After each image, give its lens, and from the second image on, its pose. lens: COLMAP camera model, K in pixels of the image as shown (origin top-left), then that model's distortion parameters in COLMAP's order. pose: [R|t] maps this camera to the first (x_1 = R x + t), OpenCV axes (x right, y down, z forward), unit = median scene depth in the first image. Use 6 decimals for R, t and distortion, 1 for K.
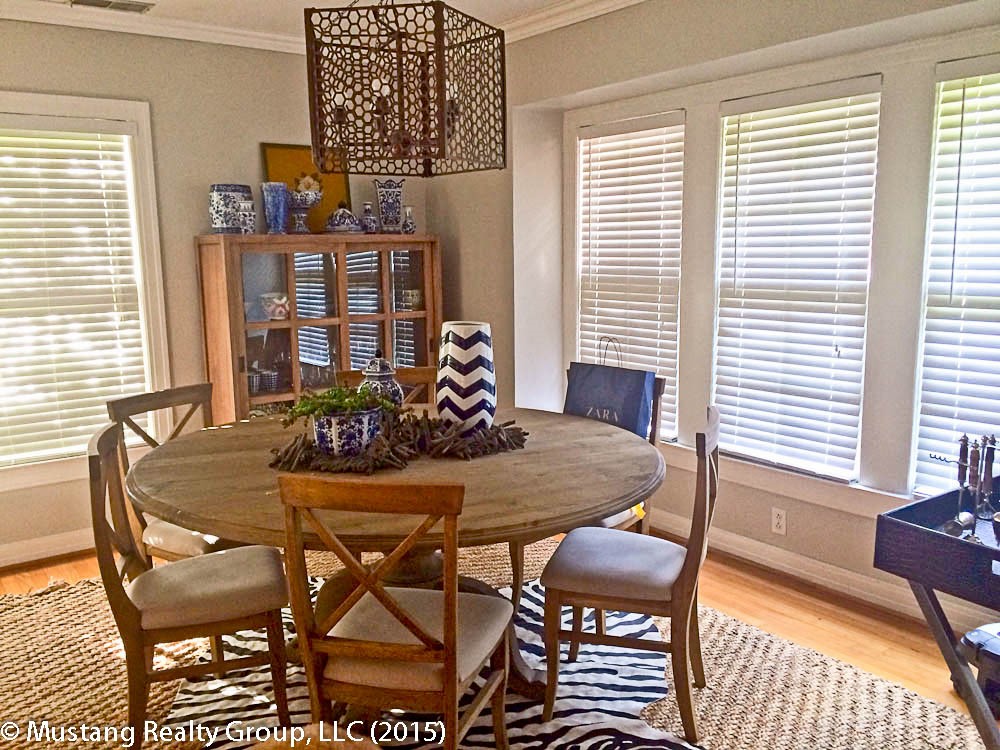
lens RADIAL K [[856.8, 0, 499.0], [0, 856.8, 373.6], [0, 0, 1]] dist [0.045554, 0.000703]
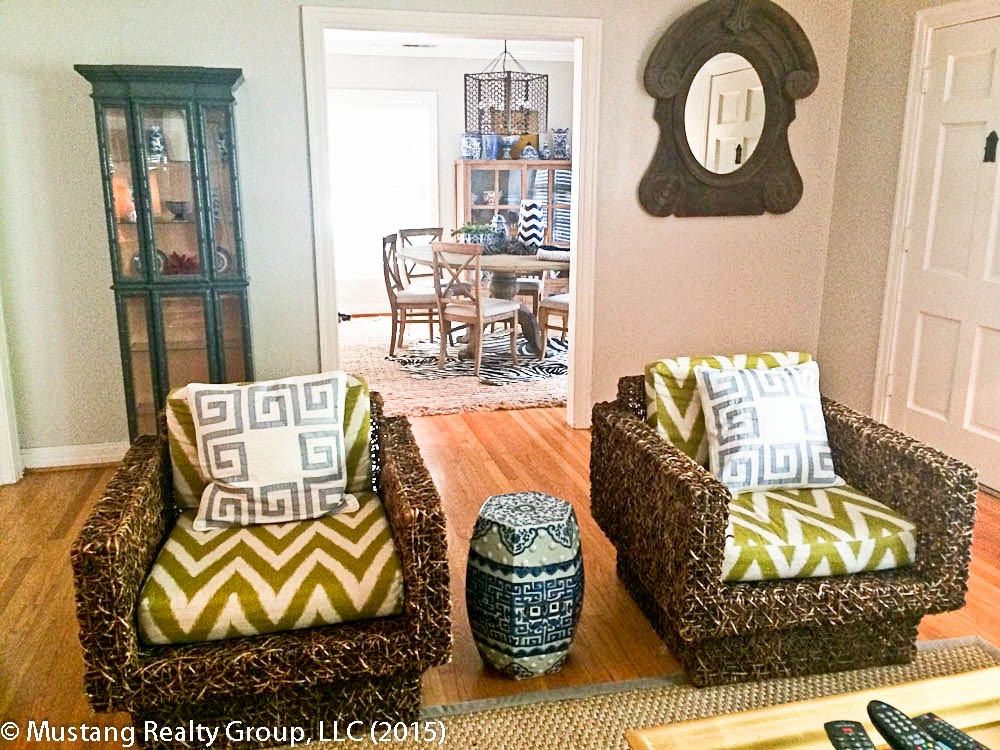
lens RADIAL K [[856.8, 0, 501.4], [0, 856.8, 376.4], [0, 0, 1]] dist [0.045554, 0.000703]
pose [[0.922210, 0.107943, -0.371317, 0.820756], [-0.073926, 0.991752, 0.104702, 0.181211], [0.379556, -0.069108, 0.922584, -1.247593]]
